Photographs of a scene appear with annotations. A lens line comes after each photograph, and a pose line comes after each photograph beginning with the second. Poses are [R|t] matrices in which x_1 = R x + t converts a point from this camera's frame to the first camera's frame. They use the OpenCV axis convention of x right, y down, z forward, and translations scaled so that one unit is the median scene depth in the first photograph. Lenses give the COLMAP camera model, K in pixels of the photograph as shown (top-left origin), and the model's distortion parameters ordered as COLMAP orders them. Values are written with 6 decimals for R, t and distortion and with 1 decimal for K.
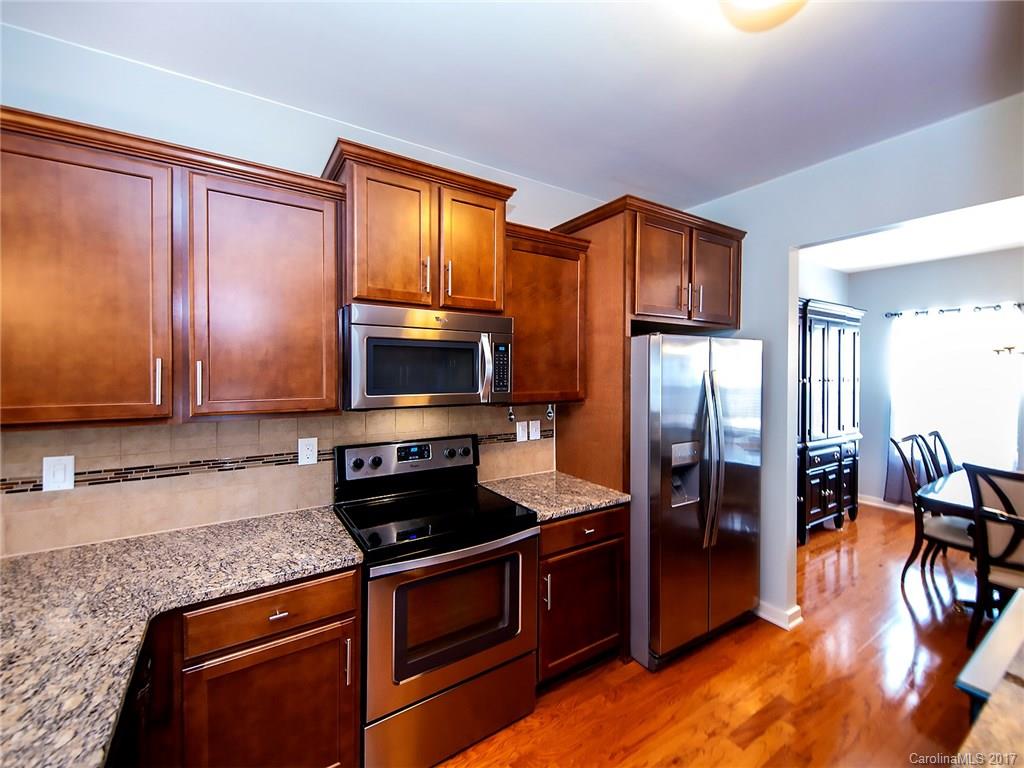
lens RADIAL K [[425.3, 0, 513.3], [0, 425.3, 373.1], [0, 0, 1]] dist [-0.001222, -0.000177]
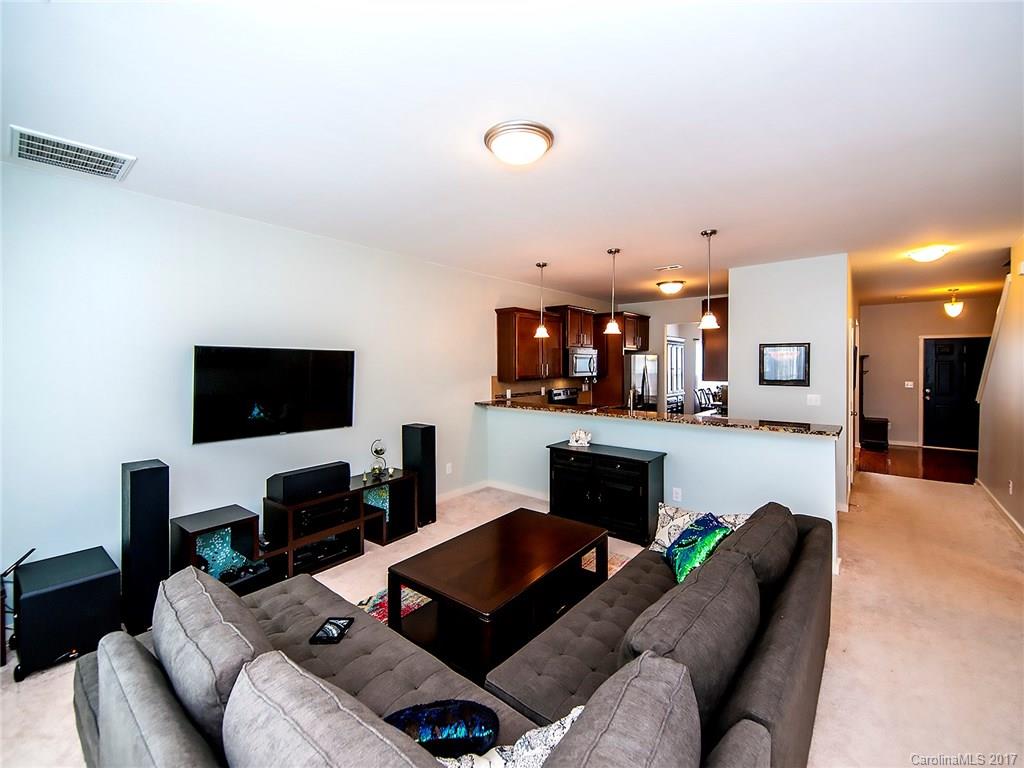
lens RADIAL K [[433.3, 0, 504.7], [0, 433.3, 368.4], [0, 0, 1]] dist [0.000235, -0.000047]
pose [[0.956318, -0.009514, 0.292172, -1.481764], [0.009531, 0.999954, 0.001363, 0.001853], [-0.292171, 0.001482, 0.956365, -1.783566]]
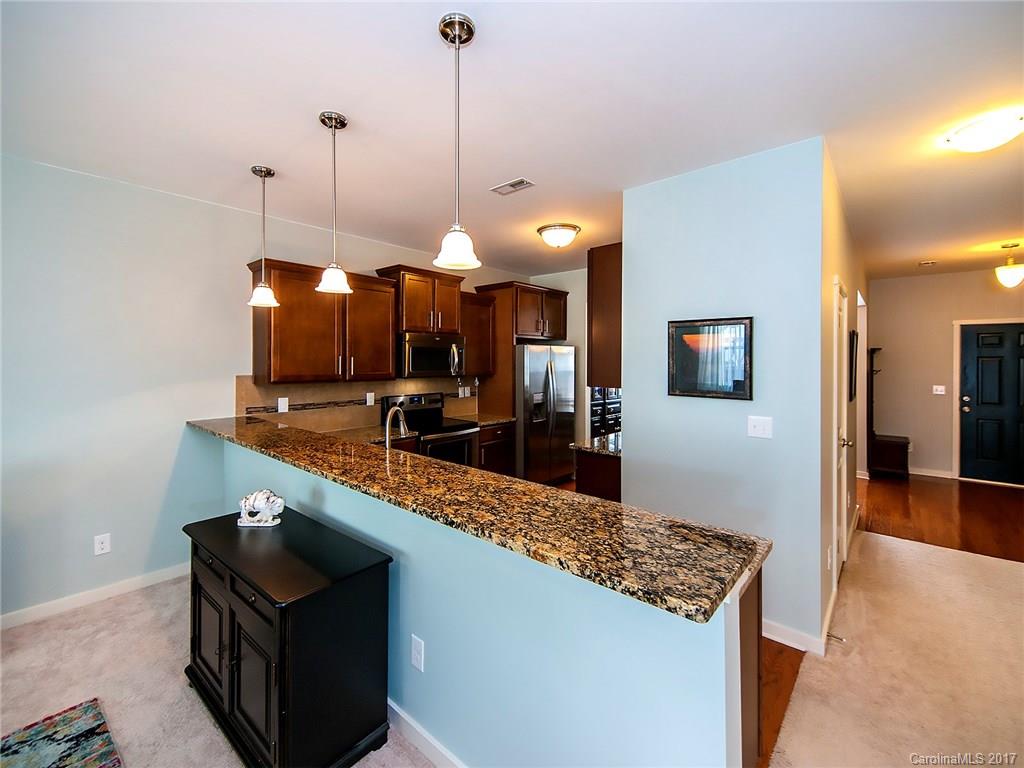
lens RADIAL K [[439.0, 0, 510.8], [0, 439.0, 362.2], [0, 0, 1]] dist [0.002465, 0.000026]
pose [[0.960080, -0.003037, 0.279710, -0.362684], [0.004855, 0.999971, -0.005807, 0.014070], [-0.279684, 0.006934, 0.960067, -1.106235]]
